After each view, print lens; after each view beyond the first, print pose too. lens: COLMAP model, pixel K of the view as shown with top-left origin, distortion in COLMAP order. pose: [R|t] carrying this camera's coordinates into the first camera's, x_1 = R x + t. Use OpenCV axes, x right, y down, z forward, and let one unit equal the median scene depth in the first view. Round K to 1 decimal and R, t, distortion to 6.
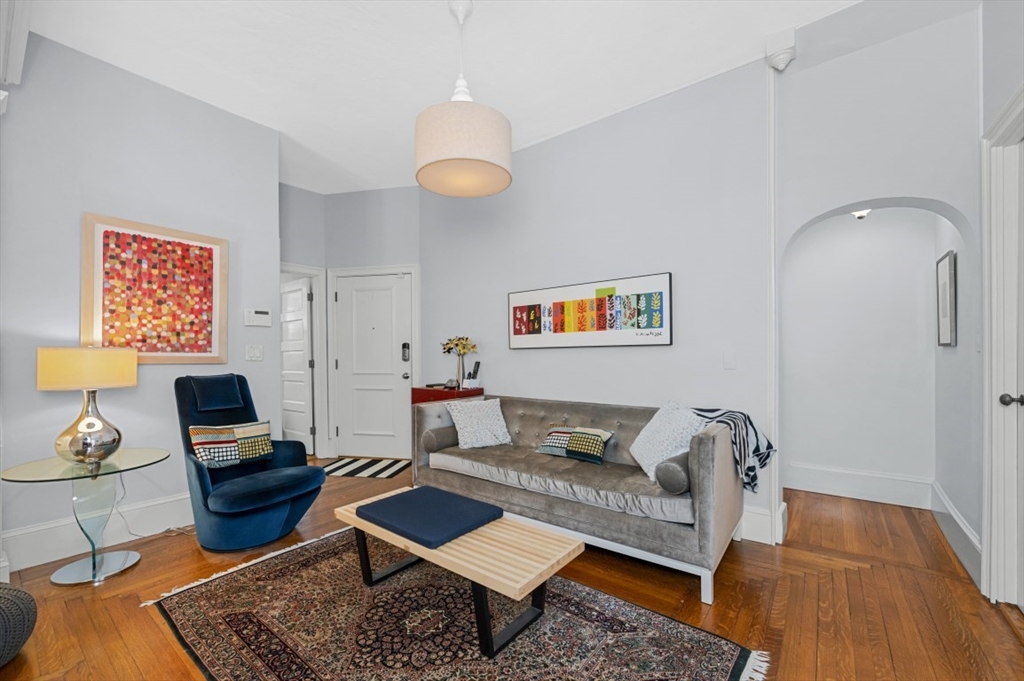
lens RADIAL K [[406.5, 0, 500.5], [0, 406.5, 368.5], [0, 0, 1]] dist [0.000645, 0.000058]
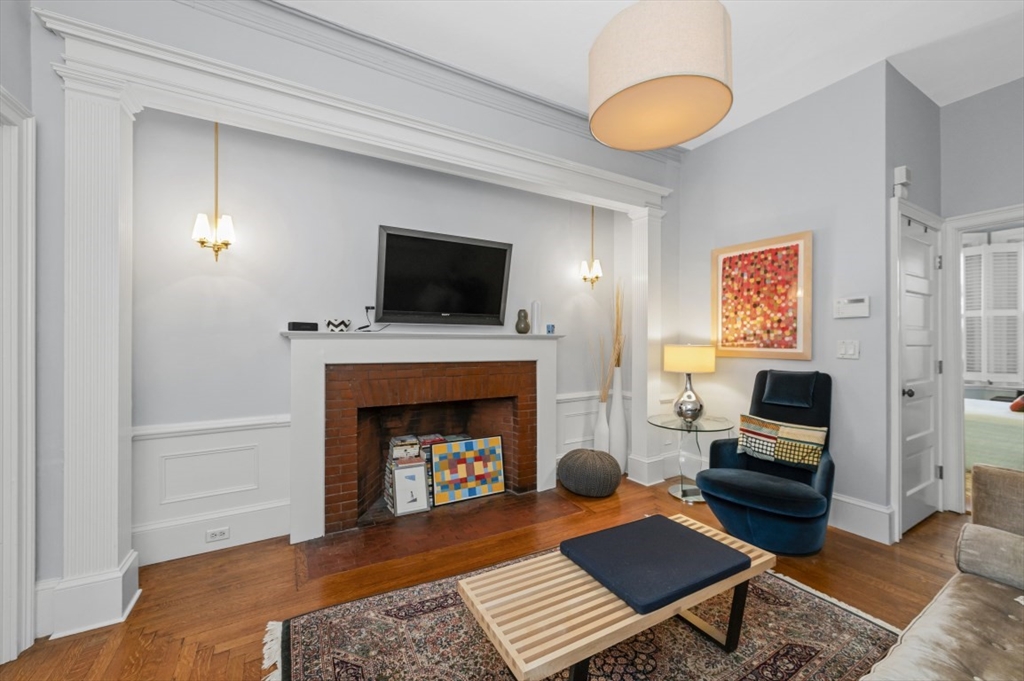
lens RADIAL K [[408.0, 0, 509.1], [0, 408.0, 337.7], [0, 0, 1]] dist [-0.002664, -0.000248]
pose [[-0.380451, -0.001696, -0.924800, 0.499174], [-0.029486, 0.999512, 0.010297, -0.058160], [0.924331, 0.031186, -0.380315, 0.758412]]
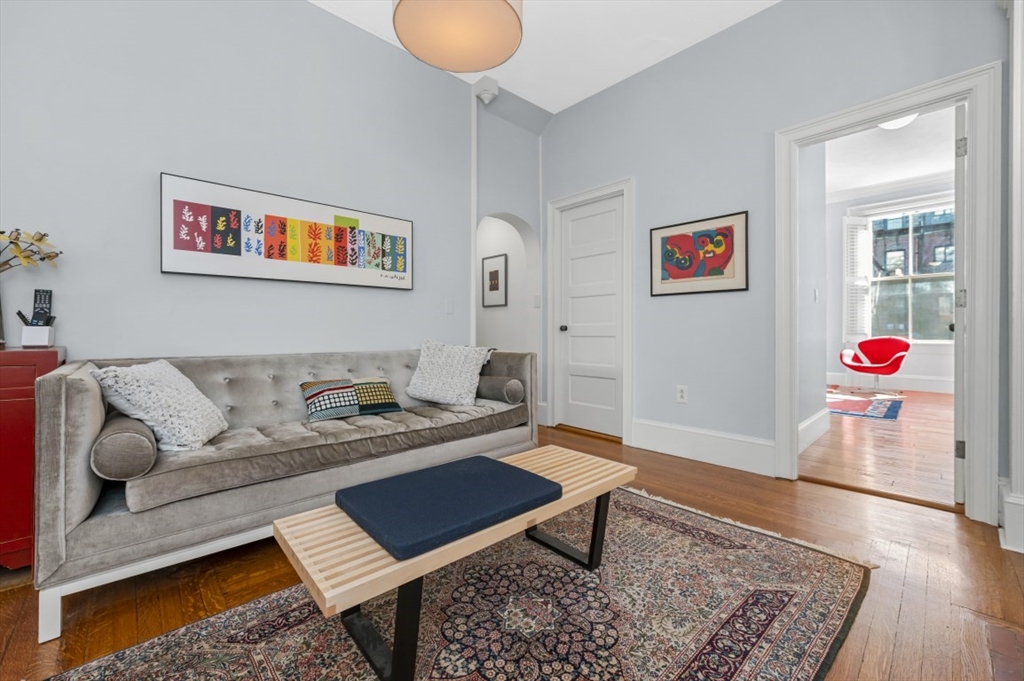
lens RADIAL K [[408.0, 0, 509.1], [0, 408.0, 337.7], [0, 0, 1]] dist [-0.002664, -0.000248]
pose [[0.173366, -0.005557, 0.984842, -0.597670], [0.029537, 0.999564, 0.000441, 0.075212], [-0.984414, 0.029013, 0.173455, 0.577437]]
